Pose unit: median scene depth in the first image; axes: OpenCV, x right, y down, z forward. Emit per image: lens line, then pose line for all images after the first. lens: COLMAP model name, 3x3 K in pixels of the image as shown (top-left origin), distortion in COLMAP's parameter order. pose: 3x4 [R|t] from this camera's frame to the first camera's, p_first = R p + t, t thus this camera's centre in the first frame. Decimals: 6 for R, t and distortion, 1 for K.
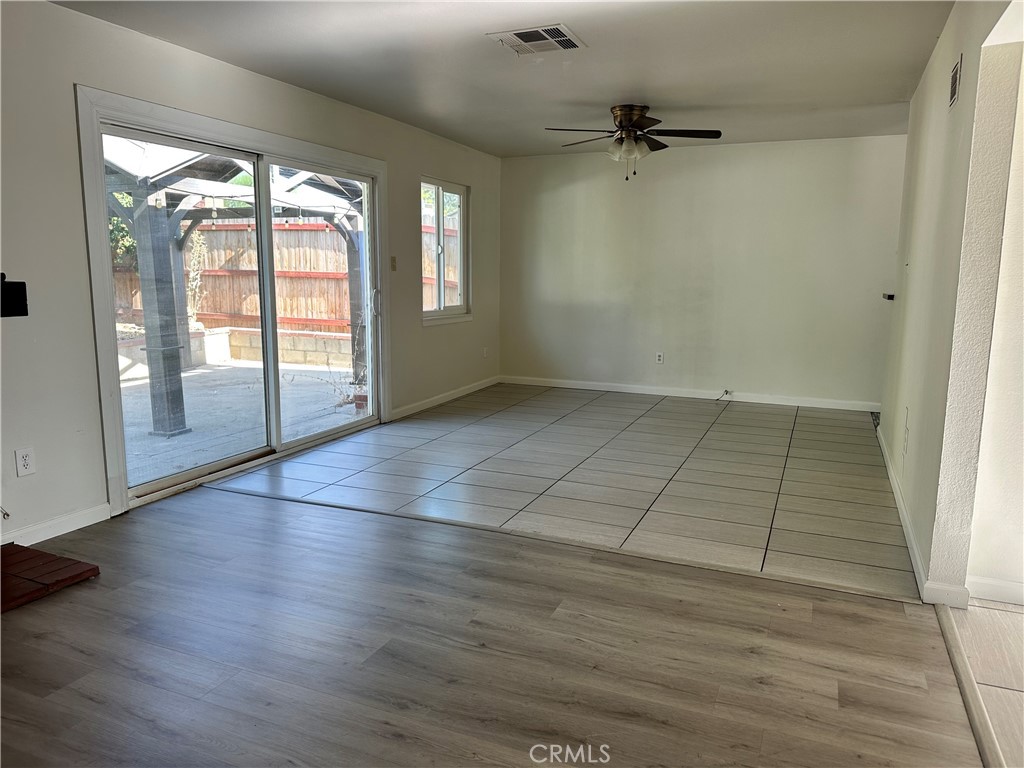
lens RADIAL K [[714.6, 0, 514.2], [0, 714.6, 388.4], [0, 0, 1]] dist [0.011429, -0.001845]
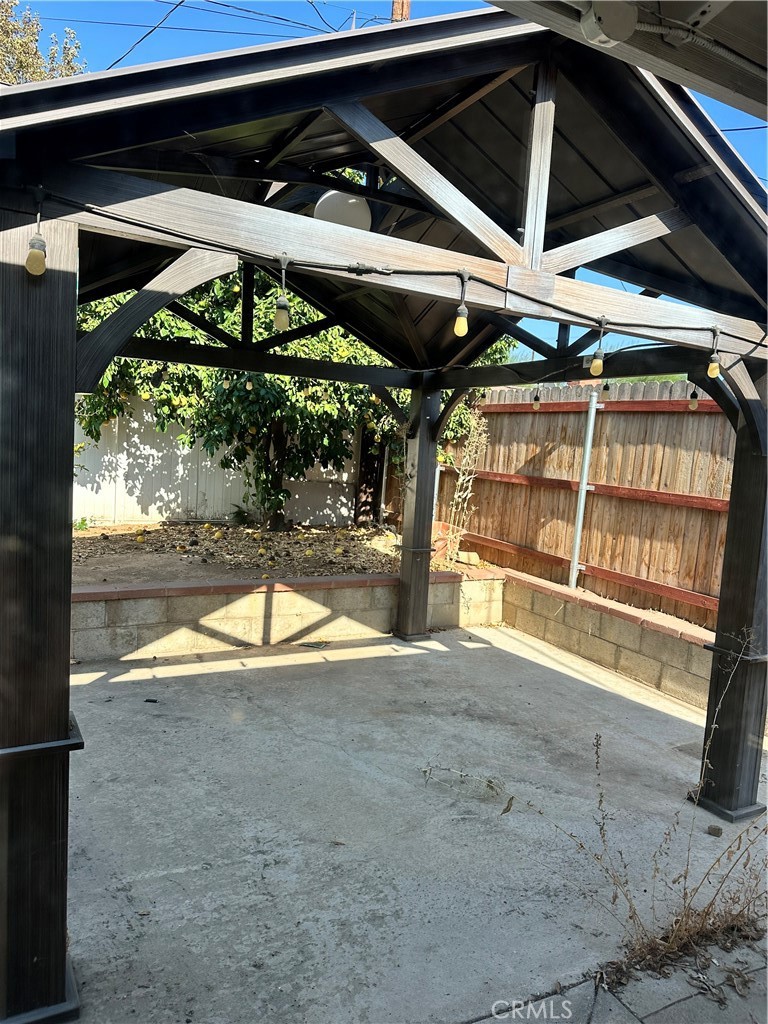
lens RADIAL K [[714.6, 0, 378.5], [0, 714.6, 521.0], [0, 0, 1]] dist [0.011429, -0.001845]
pose [[0.762733, 0.112982, -0.636768, -0.106255], [-0.171195, 0.984770, -0.030332, -0.091868], [0.623644, 0.132146, 0.770458, 0.477859]]
